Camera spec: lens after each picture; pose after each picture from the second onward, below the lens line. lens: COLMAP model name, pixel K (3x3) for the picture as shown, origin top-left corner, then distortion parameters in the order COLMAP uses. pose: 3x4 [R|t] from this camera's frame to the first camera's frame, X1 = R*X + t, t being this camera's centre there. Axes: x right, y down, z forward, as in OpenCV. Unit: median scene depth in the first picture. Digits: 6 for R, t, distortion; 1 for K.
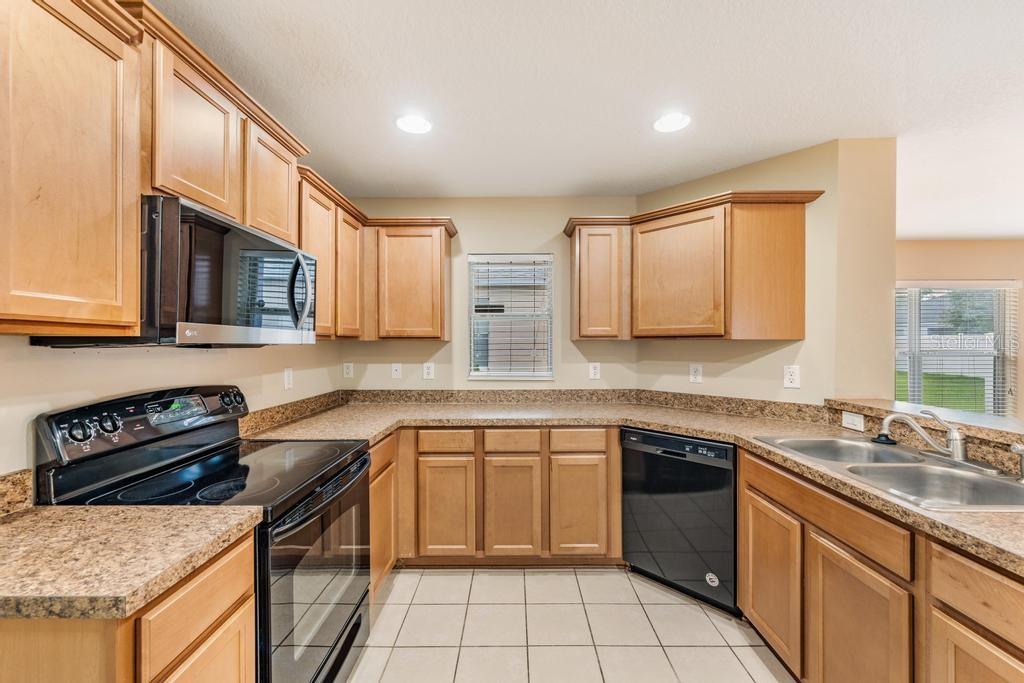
lens RADIAL K [[413.1, 0, 510.1], [0, 413.1, 345.1], [0, 0, 1]] dist [0.000164, -0.001029]
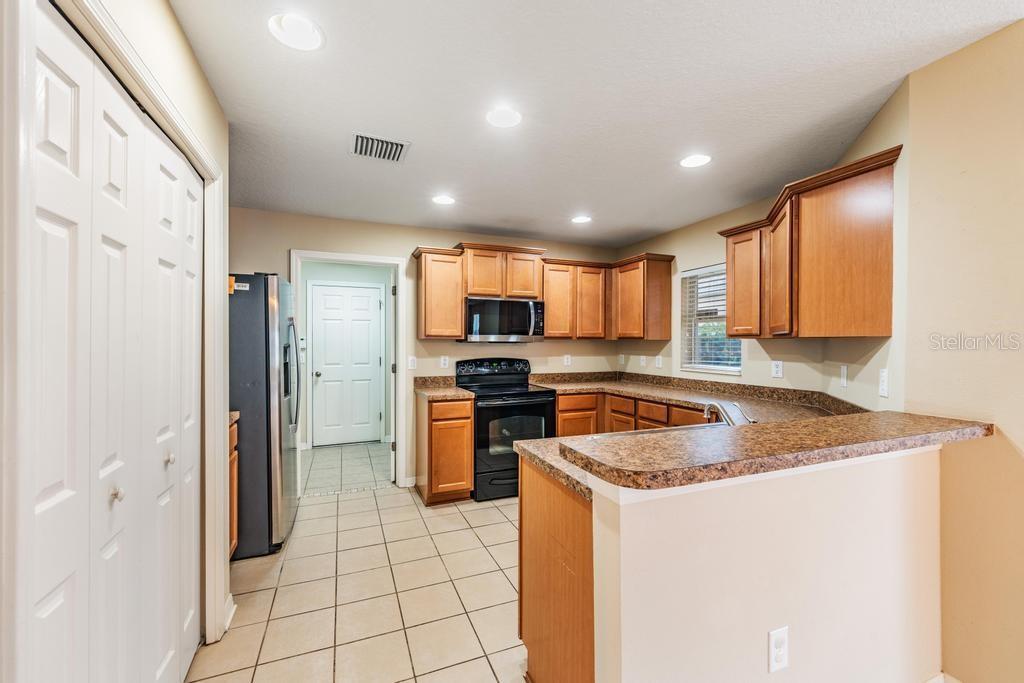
lens RADIAL K [[413.1, 0, 512.6], [0, 413.1, 345.1], [0, 0, 1]] dist [0.000164, -0.001029]
pose [[0.386750, 0.007268, -0.922156, 1.287144], [-0.005073, 0.999971, 0.005754, 0.002364], [0.922171, 0.002452, 0.386775, 0.030198]]
